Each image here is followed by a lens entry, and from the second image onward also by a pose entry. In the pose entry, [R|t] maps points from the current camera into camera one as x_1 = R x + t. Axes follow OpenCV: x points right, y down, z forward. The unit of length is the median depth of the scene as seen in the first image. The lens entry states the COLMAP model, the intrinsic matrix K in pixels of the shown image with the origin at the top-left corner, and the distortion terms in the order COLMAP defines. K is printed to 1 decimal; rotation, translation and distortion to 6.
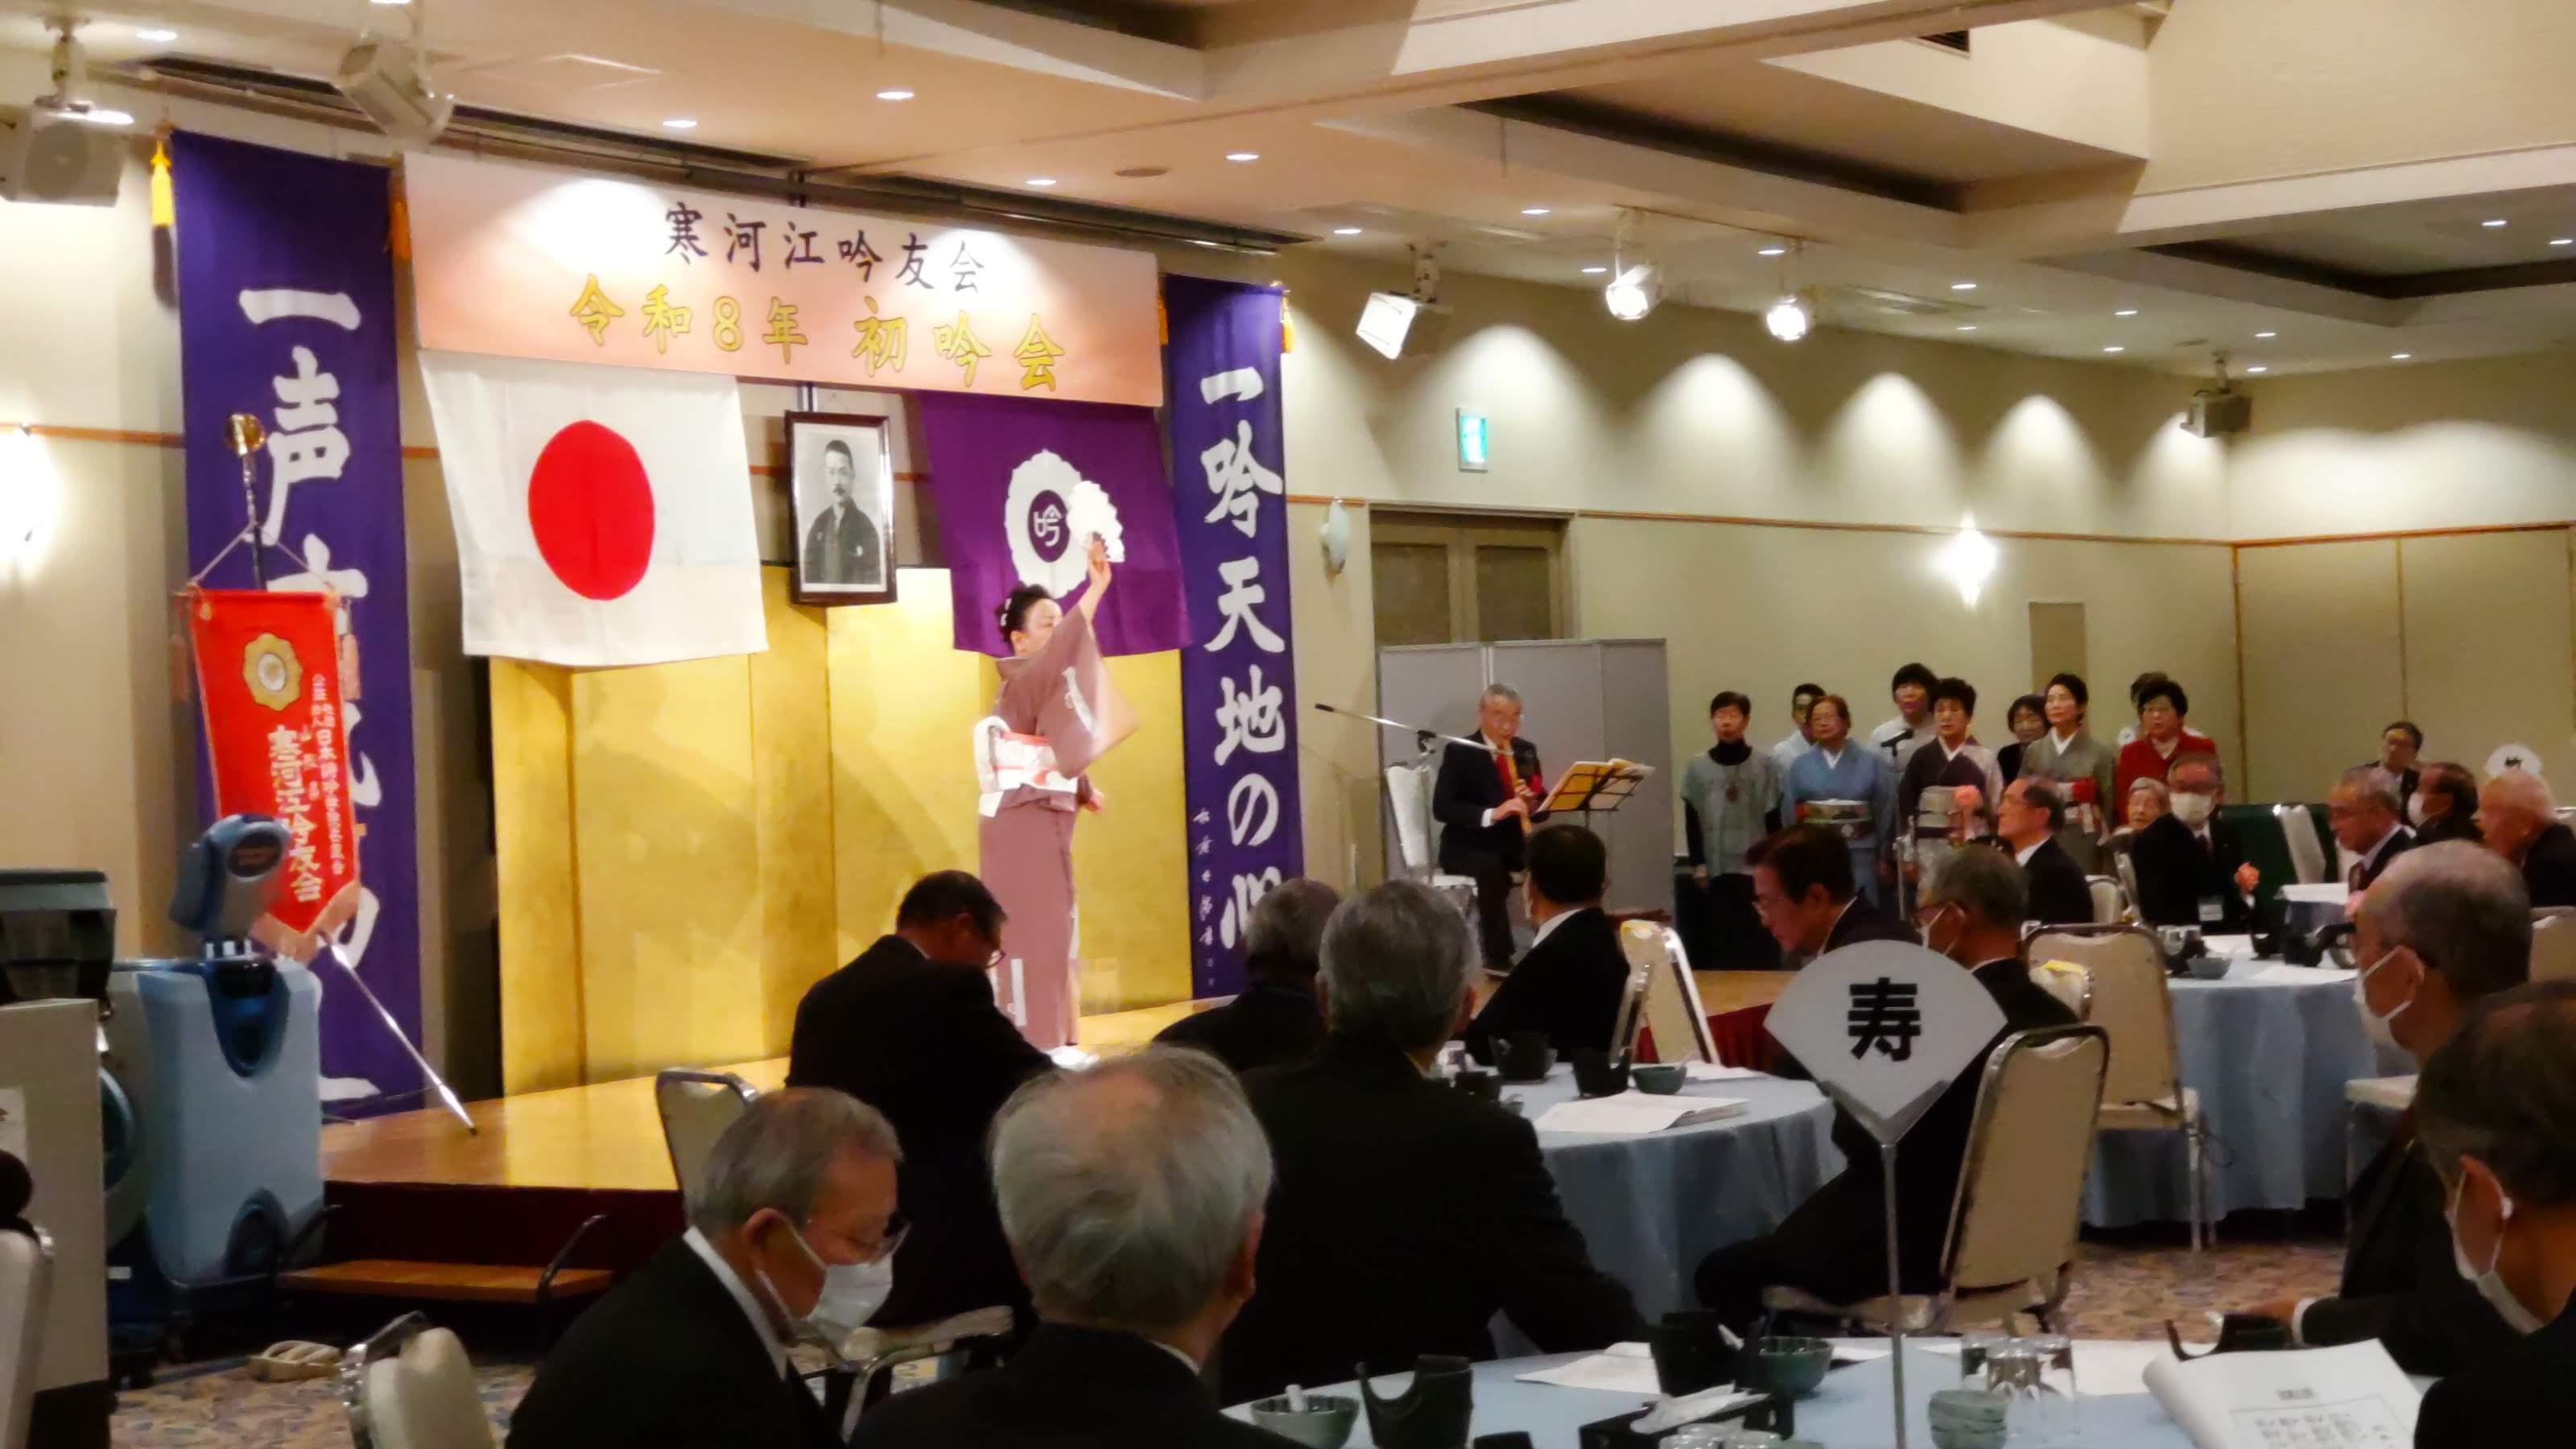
lens RADIAL K [[3962.2, 0, 1209.7], [0, 3962.2, 719.9], [0, 0, 1]] dist [0.083548, 0.055850]
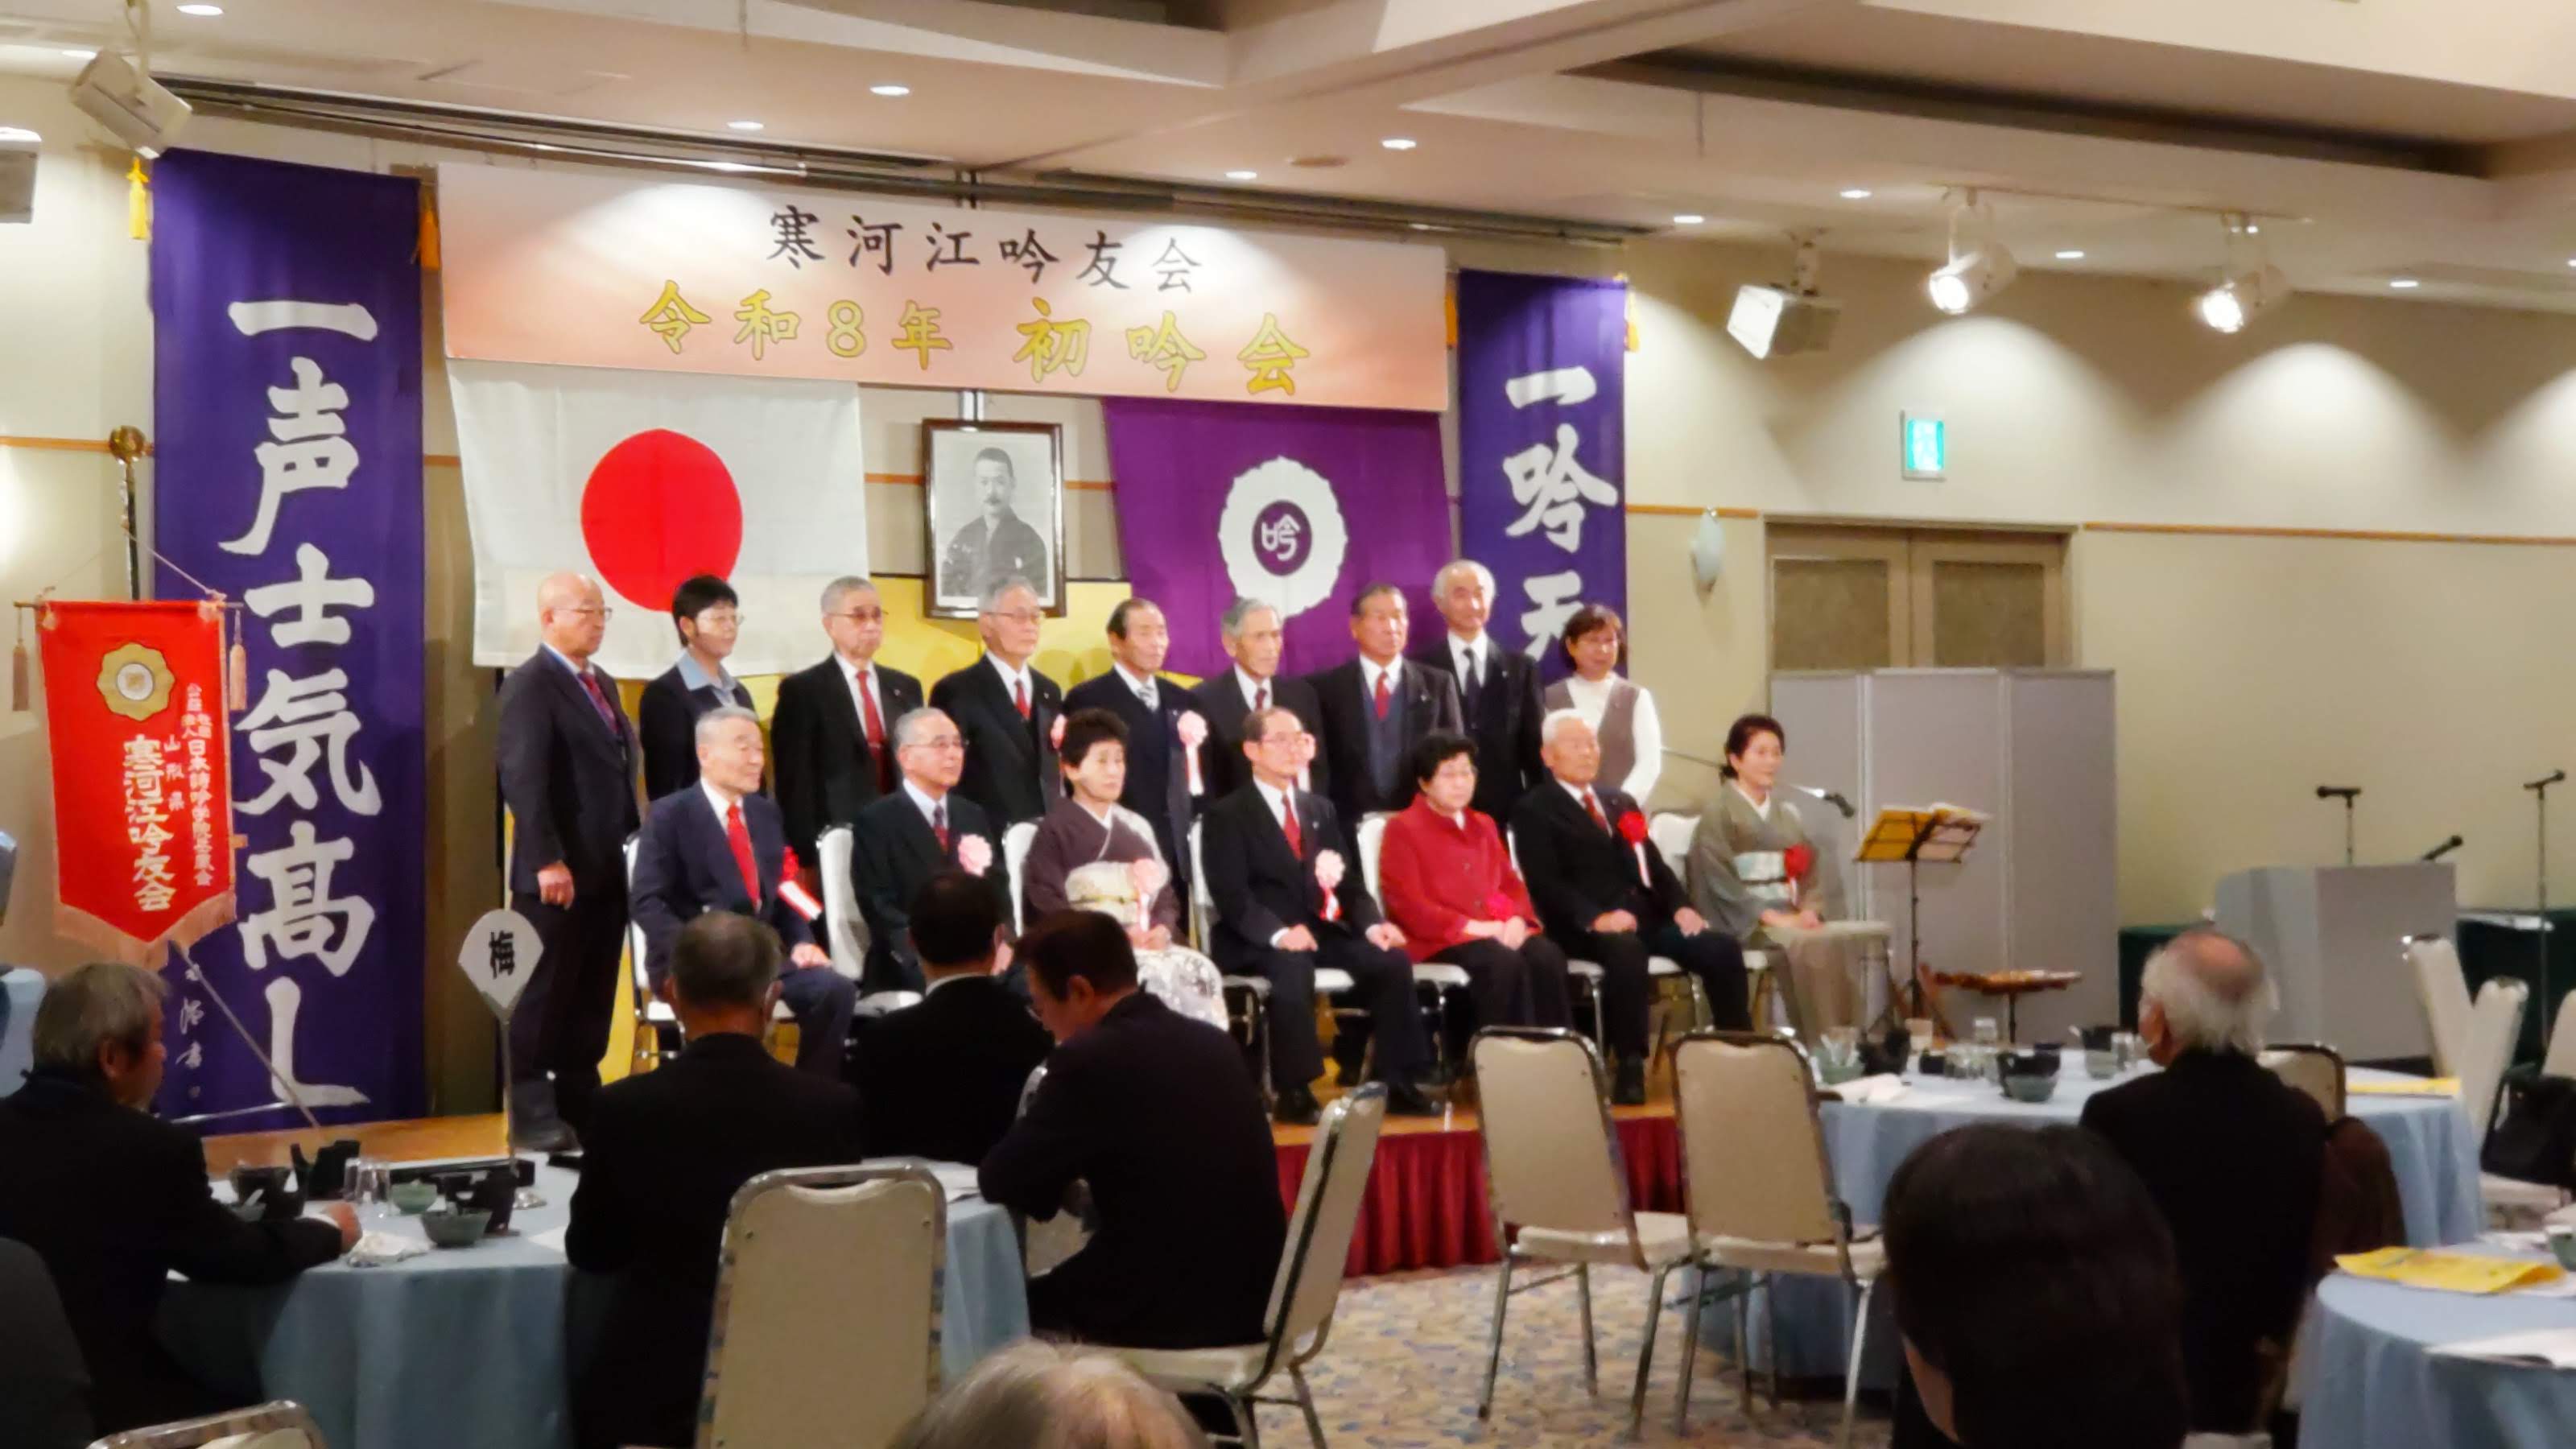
lens RADIAL K [[3962.2, 0, 1209.7], [0, 3962.2, 719.9], [0, 0, 1]] dist [0.083548, 0.055850]
pose [[0.937020, 0.027439, -0.348196, 0.293043], [-0.026086, 0.999623, 0.008576, -0.014324], [0.348300, 0.001047, 0.937383, 0.117229]]
